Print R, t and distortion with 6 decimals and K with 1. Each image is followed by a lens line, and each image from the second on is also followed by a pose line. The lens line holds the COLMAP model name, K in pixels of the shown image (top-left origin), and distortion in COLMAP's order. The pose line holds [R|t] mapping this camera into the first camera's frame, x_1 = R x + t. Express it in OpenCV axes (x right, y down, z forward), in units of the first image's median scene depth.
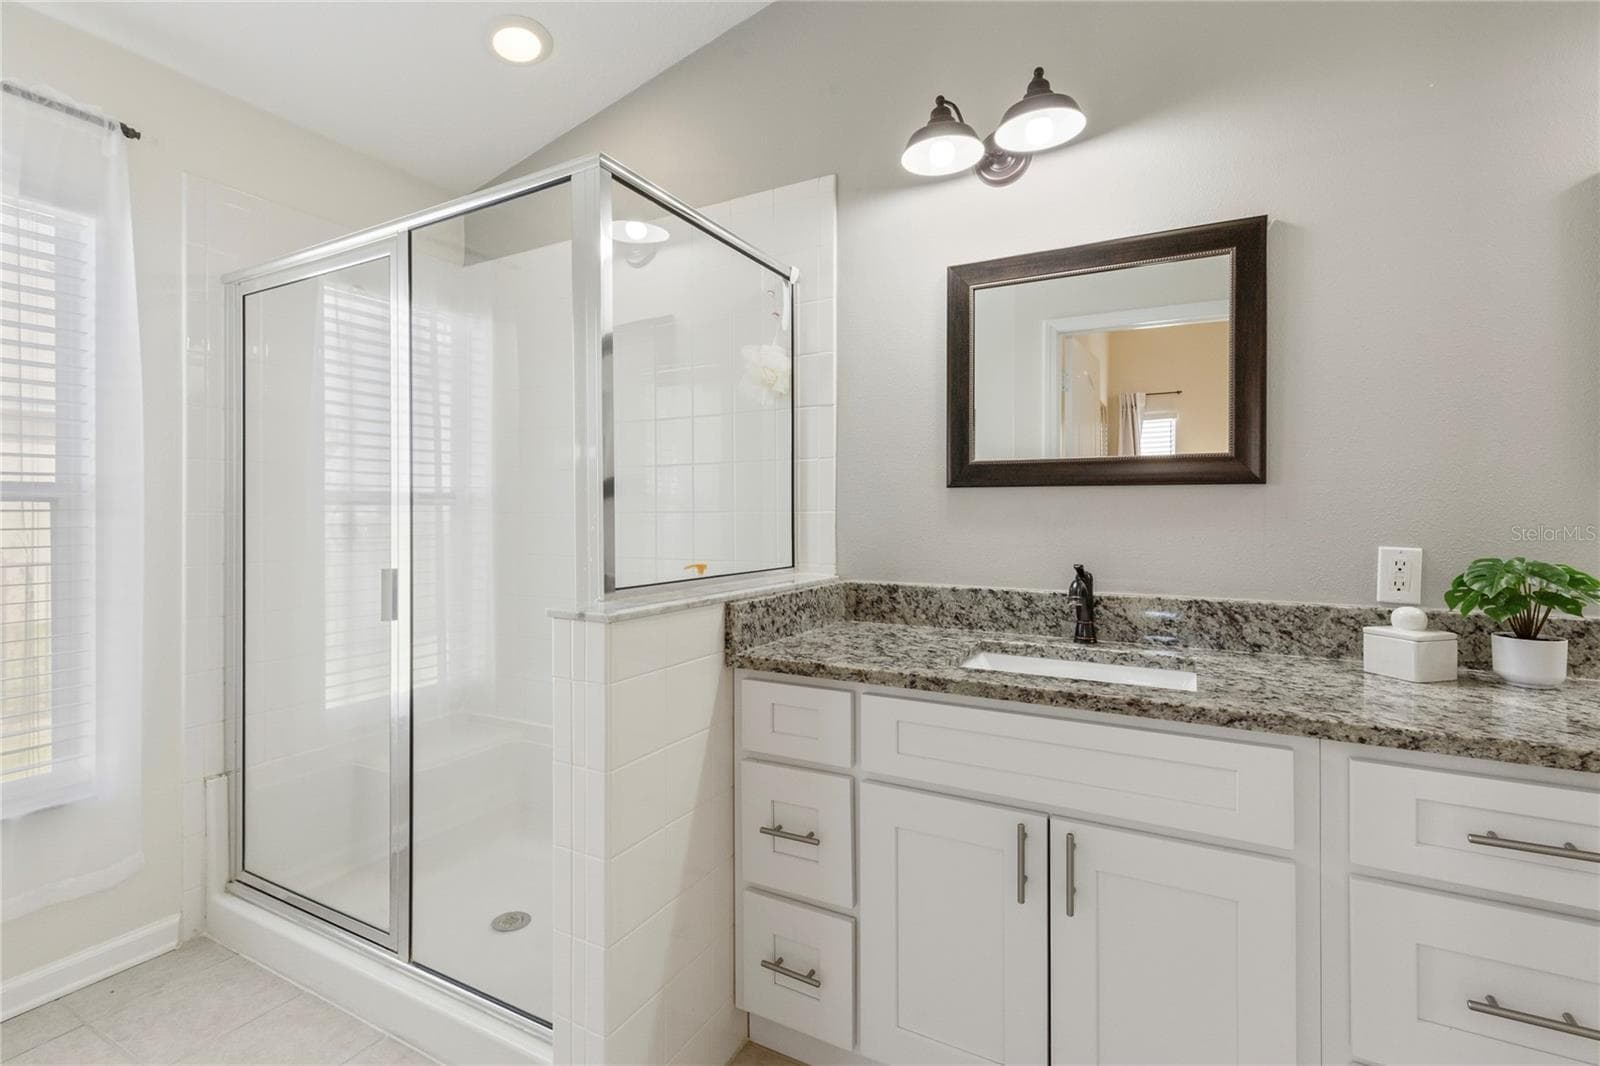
lens RADIAL K [[731.7, 0, 799.8], [0, 731.7, 519.6], [0, 0, 1]] dist [0.003234, 0.000441]
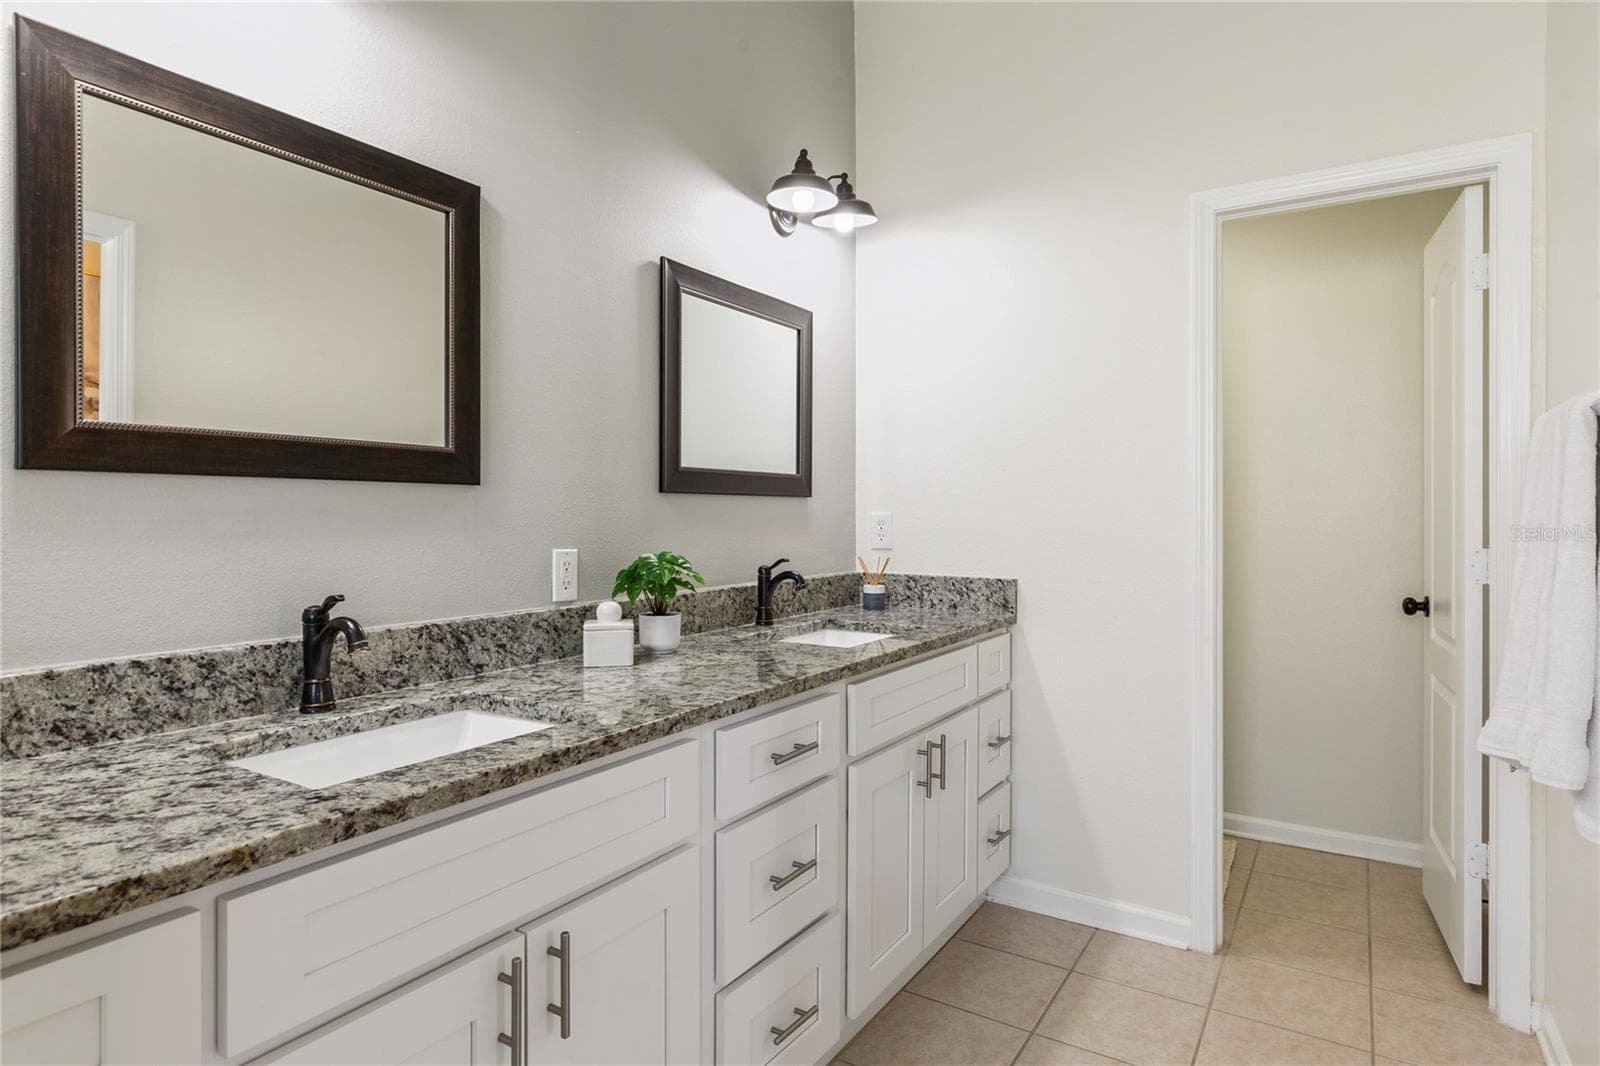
lens RADIAL K [[882.8, 0, 799.2], [0, 882.8, 522.5], [0, 0, 1]] dist [0.007003, 0.001644]
pose [[0.074533, -0.010433, 0.997164, -0.409401], [0.014592, 0.999850, 0.009370, -0.007303], [-0.997112, 0.013852, 0.074674, 0.514478]]
